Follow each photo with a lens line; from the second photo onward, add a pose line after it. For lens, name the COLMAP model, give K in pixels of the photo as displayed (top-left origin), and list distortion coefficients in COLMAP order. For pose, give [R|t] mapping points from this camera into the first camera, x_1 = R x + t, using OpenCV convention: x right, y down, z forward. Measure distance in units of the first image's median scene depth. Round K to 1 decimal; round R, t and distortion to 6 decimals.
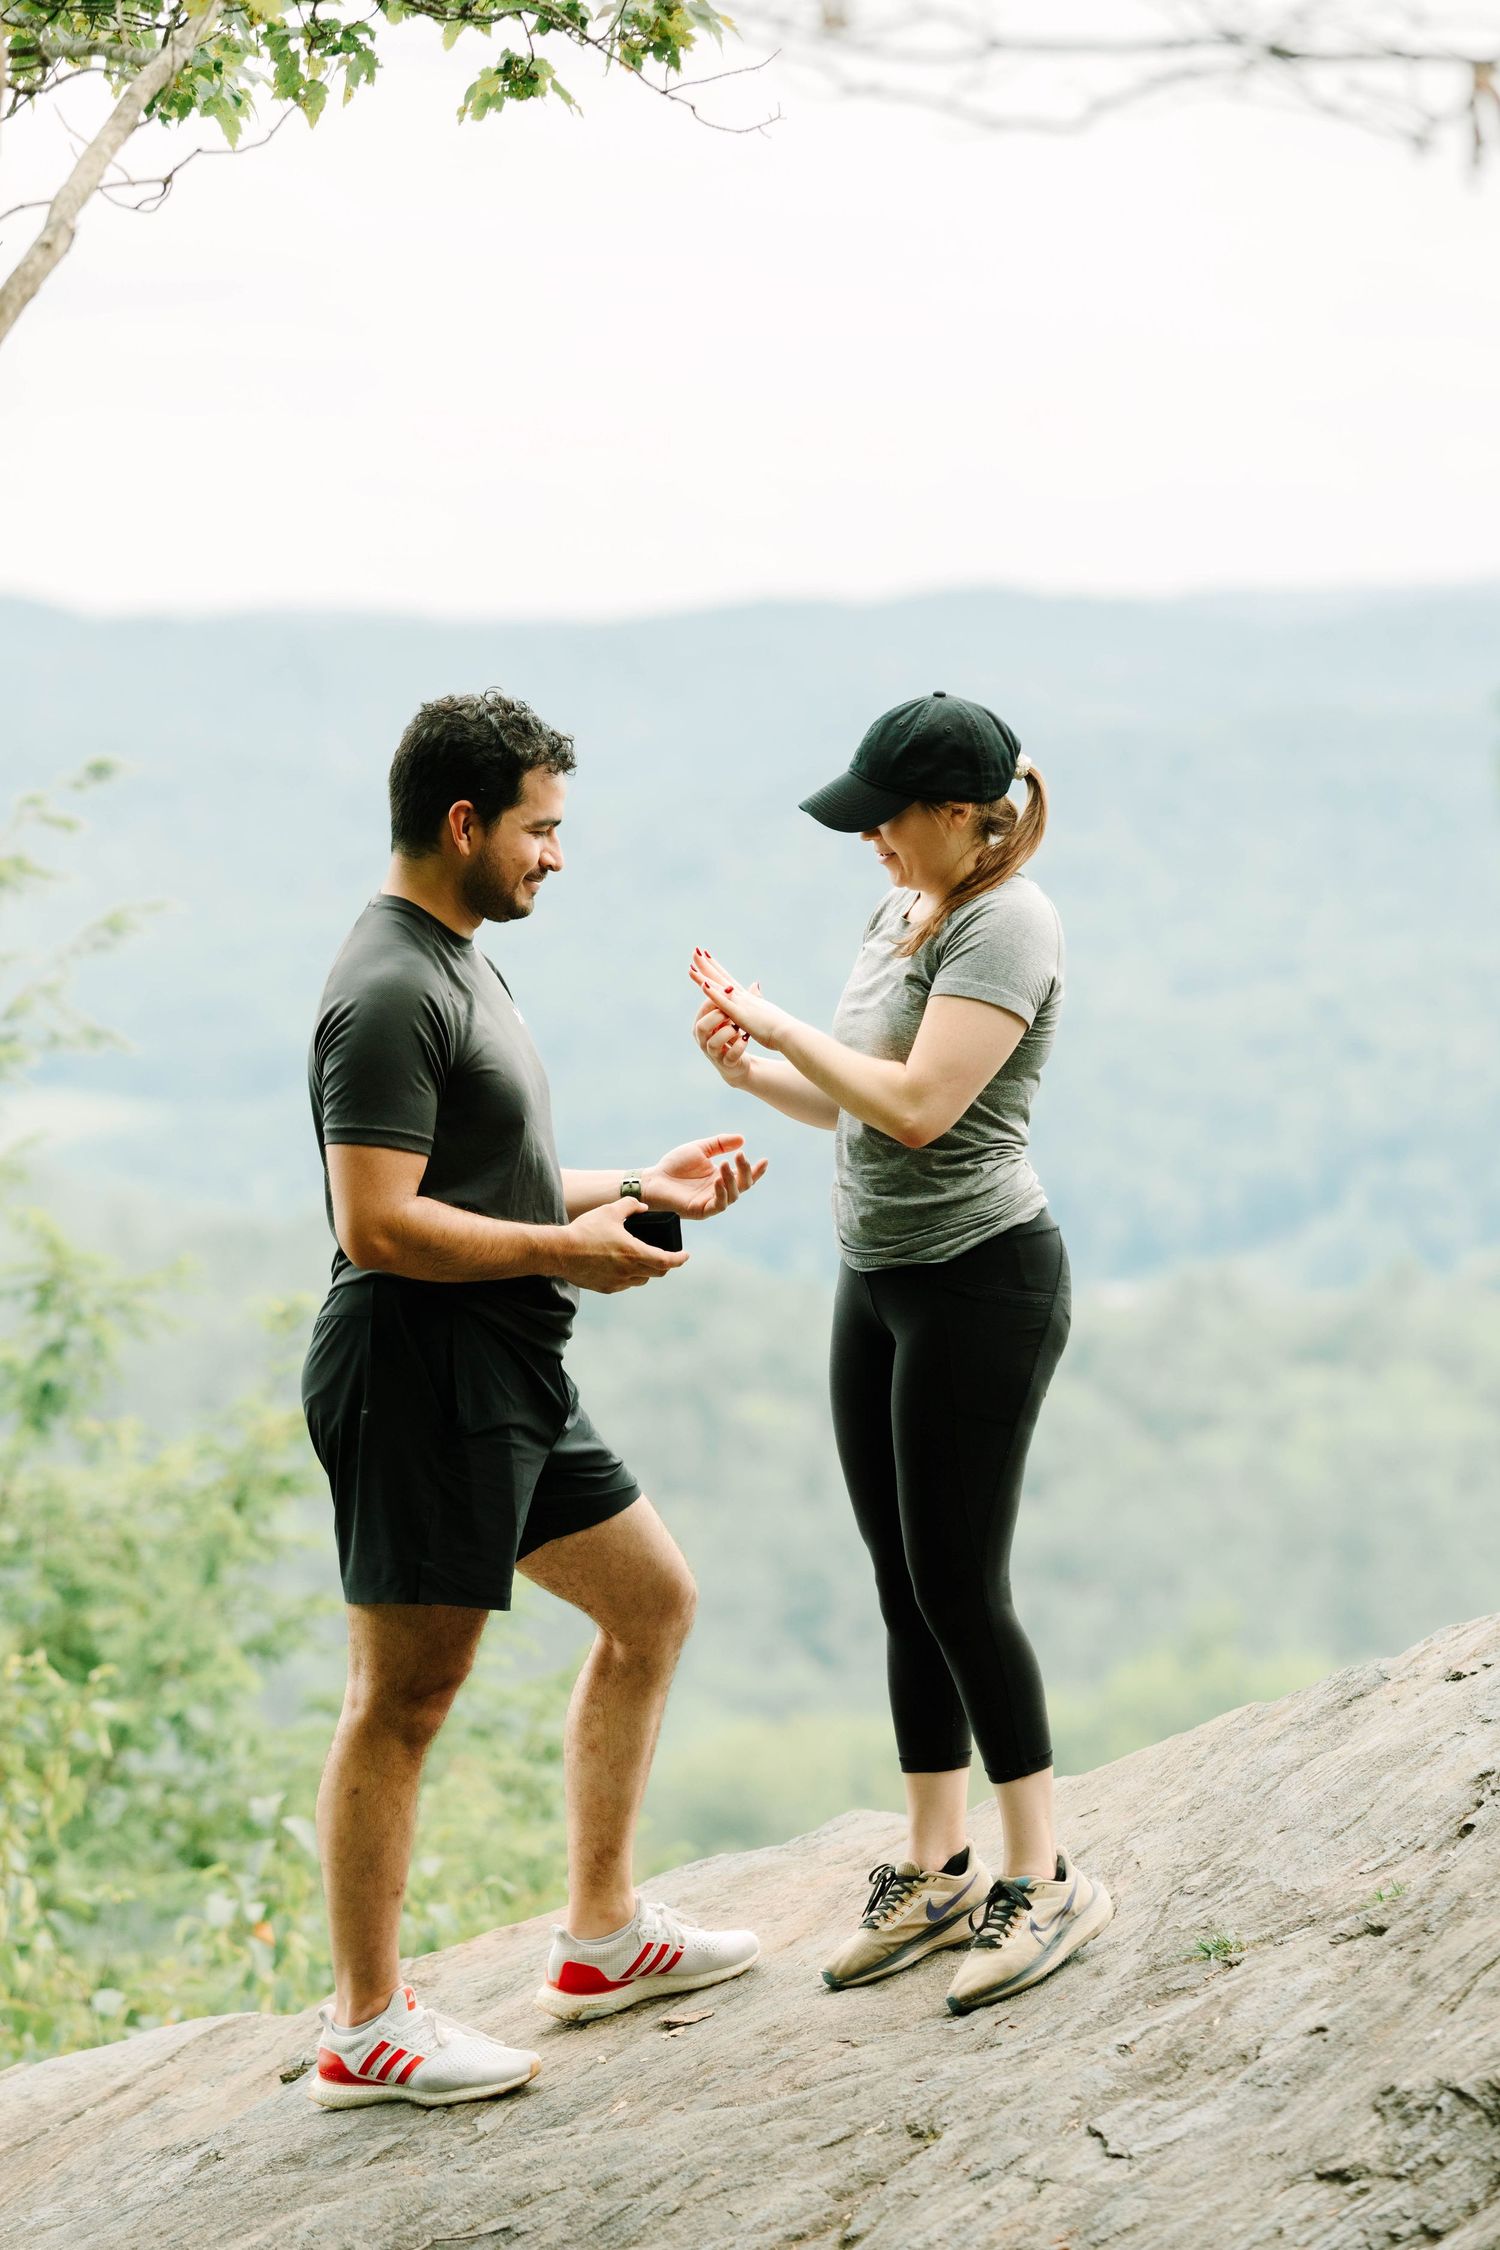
lens RADIAL K [[9831.6, 0, 871.9], [0, 9831.6, 1130.1], [0, 0, 1]] dist [-0.107033, 0.000000]
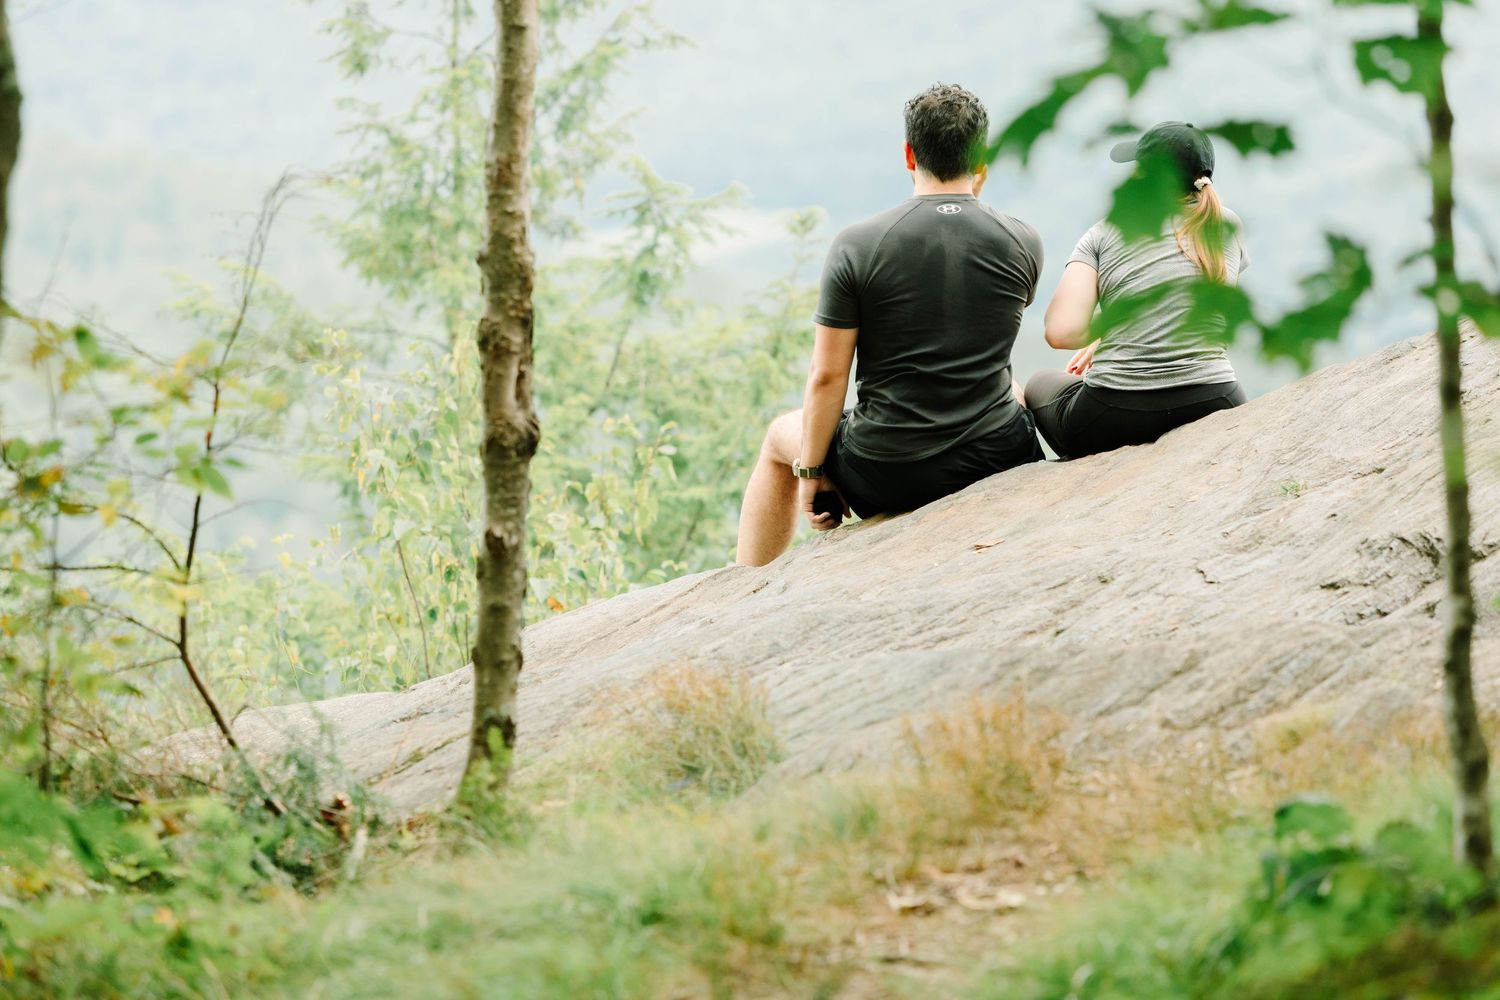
lens RADIAL K [[8908.2, 0, 793.5], [0, 8908.2, 371.9], [0, 0, 1]] dist [0.098495, 0.000000]
pose [[0.996796, -0.019413, -0.077588, 0.070781], [0.020290, 0.999739, 0.010530, 0.045979], [0.077363, -0.012070, 0.996930, -0.561099]]
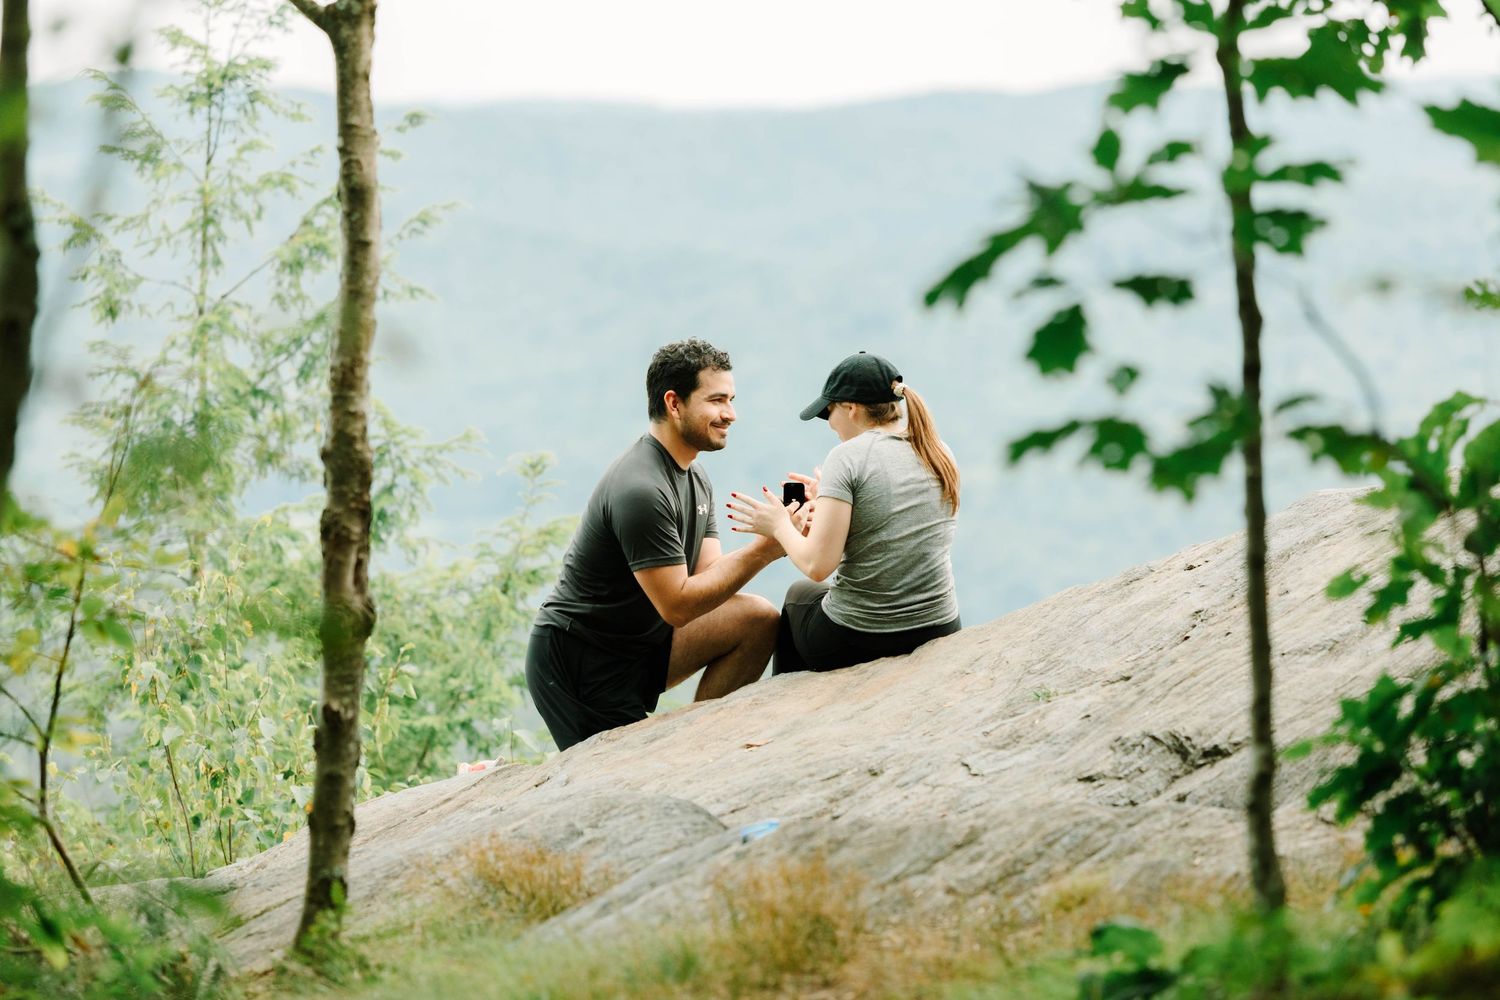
lens RADIAL K [[8908.2, 0, 786.1], [0, 8908.2, 518.3], [0, 0, 1]] dist [0.098495, 0.000000]
pose [[0.999518, -0.000837, -0.031032, 0.039554], [0.000578, 0.999965, -0.008382, 0.065564], [0.031038, 0.008360, 0.999483, -0.685759]]
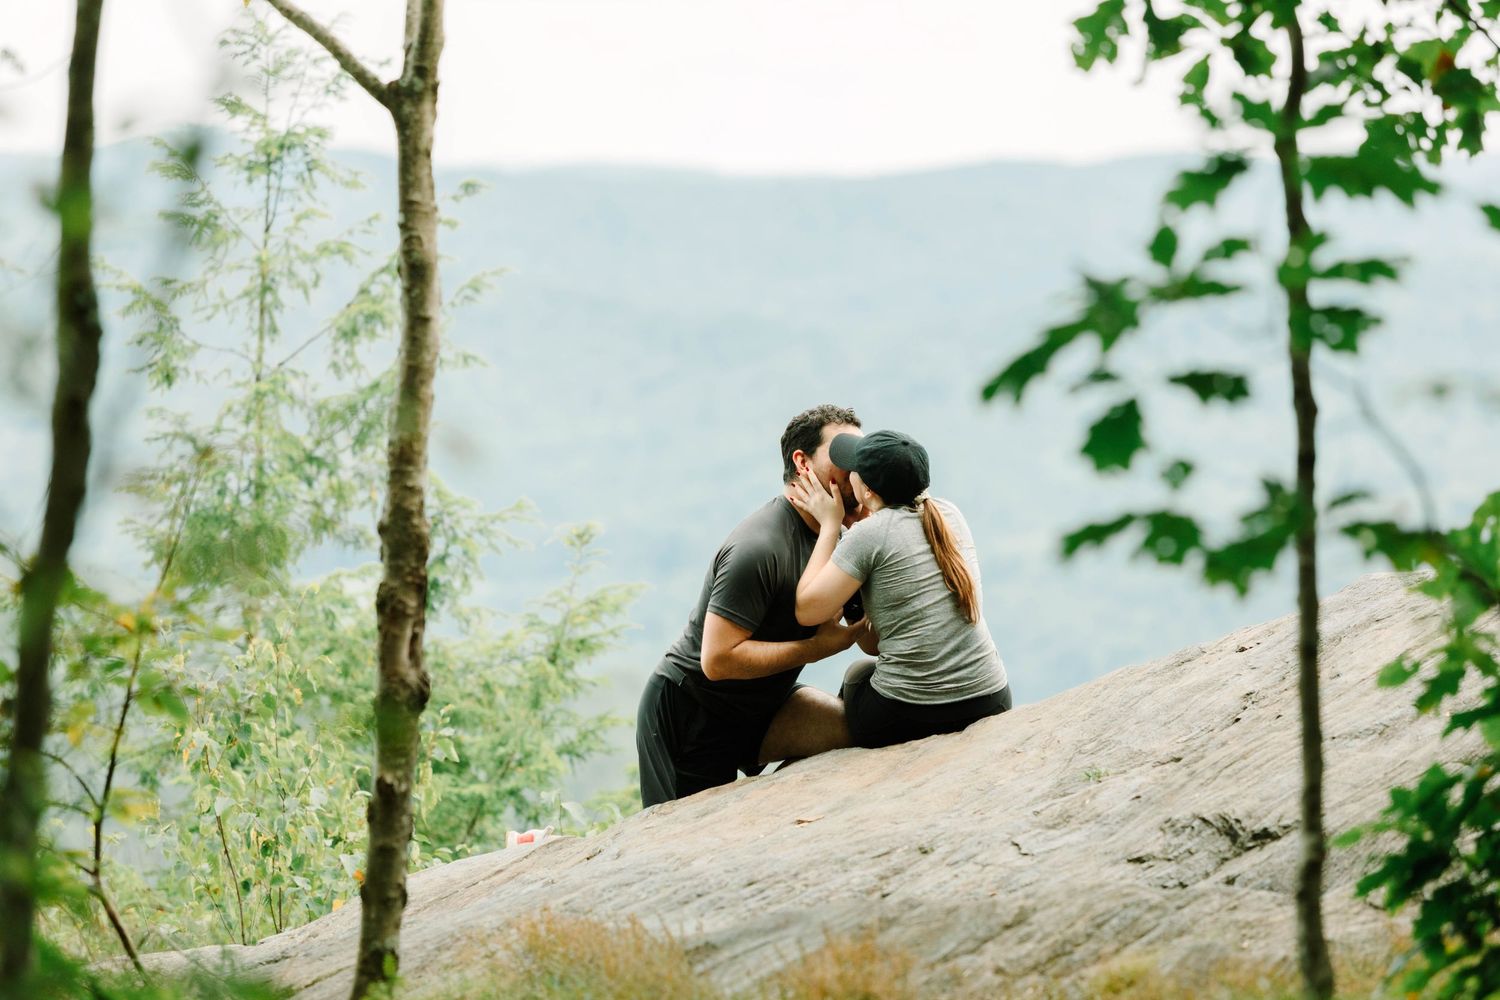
lens RADIAL K [[8908.2, 0, 762.5], [0, 8908.2, 503.7], [0, 0, 1]] dist [0.098495, 0.000000]
pose [[0.999163, 0.010975, -0.039408, 0.039107], [-0.011652, 0.999788, -0.016990, 0.062829], [0.039213, 0.017435, 0.999079, -0.692797]]
